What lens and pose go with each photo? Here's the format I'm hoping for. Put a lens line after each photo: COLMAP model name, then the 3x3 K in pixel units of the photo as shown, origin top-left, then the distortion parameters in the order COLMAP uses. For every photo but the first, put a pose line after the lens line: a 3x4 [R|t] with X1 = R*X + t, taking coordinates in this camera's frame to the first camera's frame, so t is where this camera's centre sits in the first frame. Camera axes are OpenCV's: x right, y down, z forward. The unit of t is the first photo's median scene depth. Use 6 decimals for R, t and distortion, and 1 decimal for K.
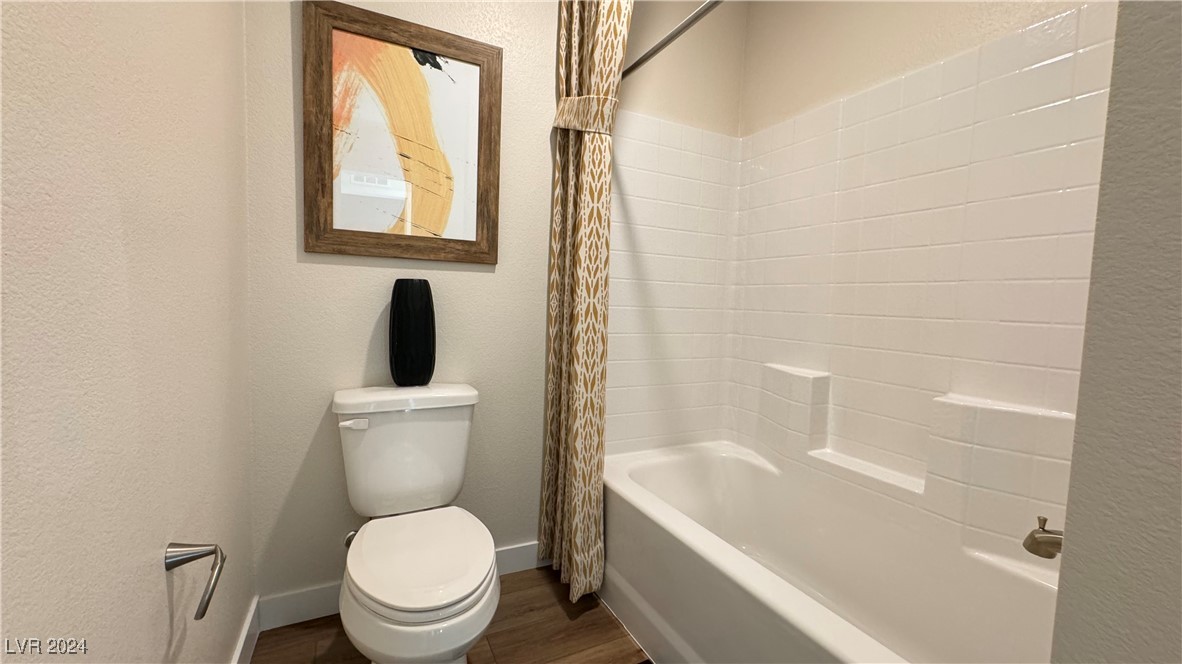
lens RADIAL K [[473.2, 0, 591.2], [0, 473.2, 336.3], [0, 0, 1]] dist [-0.005979, 0.001553]
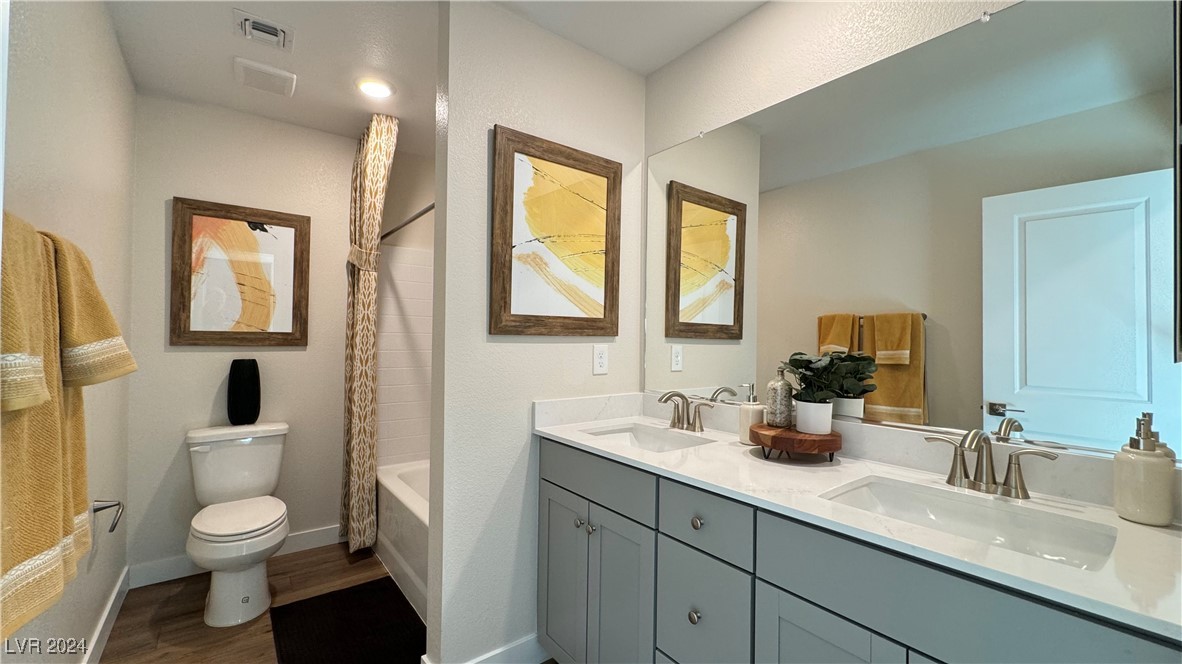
lens RADIAL K [[473.2, 0, 592.0], [0, 473.2, 335.9], [0, 0, 1]] dist [-0.005979, 0.001553]
pose [[0.980758, -0.019067, 0.194294, 0.479616], [0.034220, 0.996601, -0.074933, -0.036268], [-0.192205, 0.080140, 0.978077, -0.827004]]
